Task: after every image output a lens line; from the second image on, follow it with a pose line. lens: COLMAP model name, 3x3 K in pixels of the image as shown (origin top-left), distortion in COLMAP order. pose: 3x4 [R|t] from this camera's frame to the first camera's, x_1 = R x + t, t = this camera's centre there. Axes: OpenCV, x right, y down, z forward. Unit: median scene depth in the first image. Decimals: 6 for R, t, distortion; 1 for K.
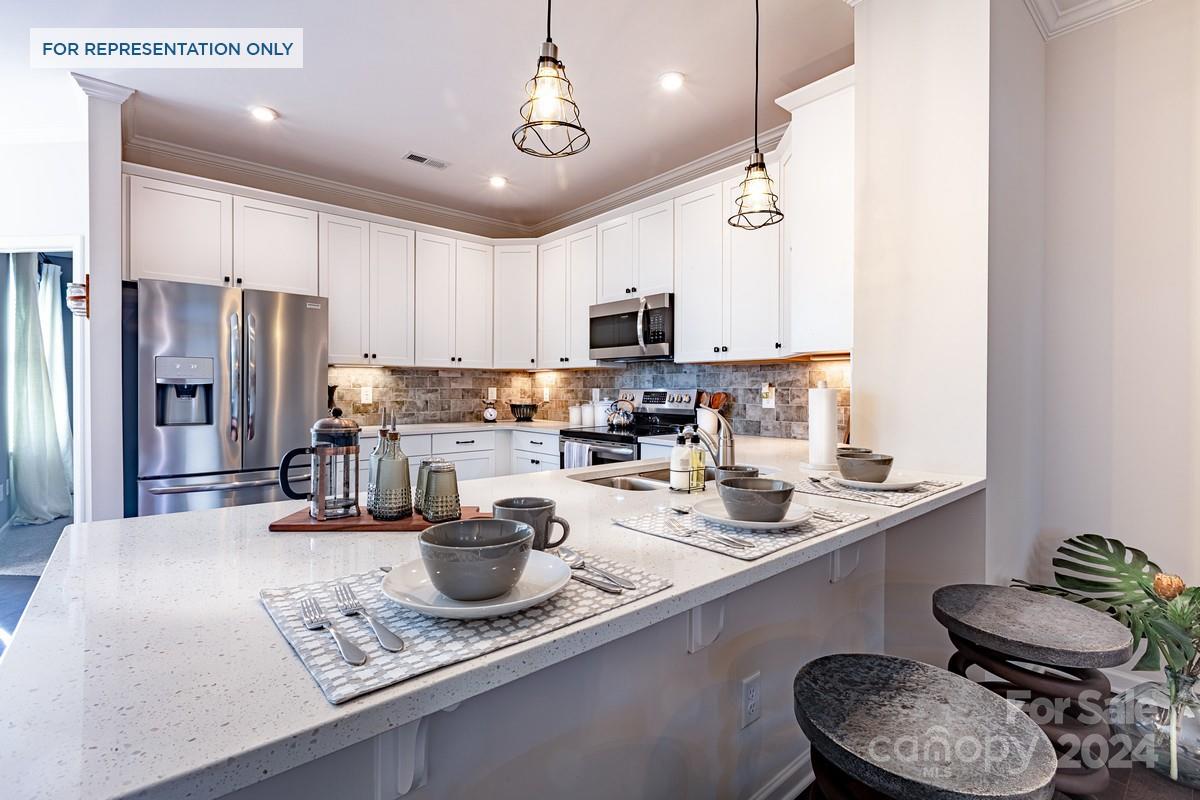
lens RADIAL K [[535.5, 0, 594.1], [0, 535.5, 389.4], [0, 0, 1]] dist [0.000571, 0.000301]
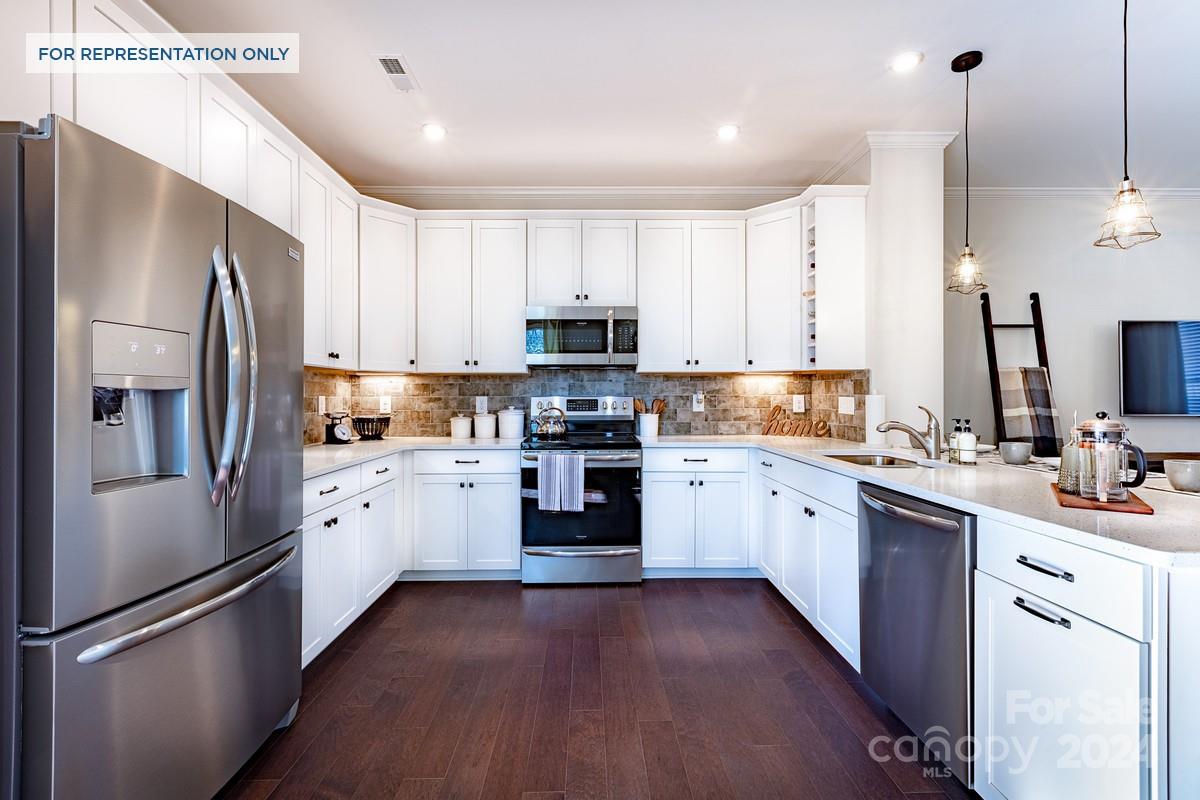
lens RADIAL K [[535.5, 0, 594.1], [0, 535.5, 389.4], [0, 0, 1]] dist [0.000571, 0.000301]
pose [[0.641738, 0.007515, 0.766888, -0.720761], [0.006247, 0.999868, -0.015025, 0.001278], [-0.766899, 0.014433, 0.641606, 0.372103]]
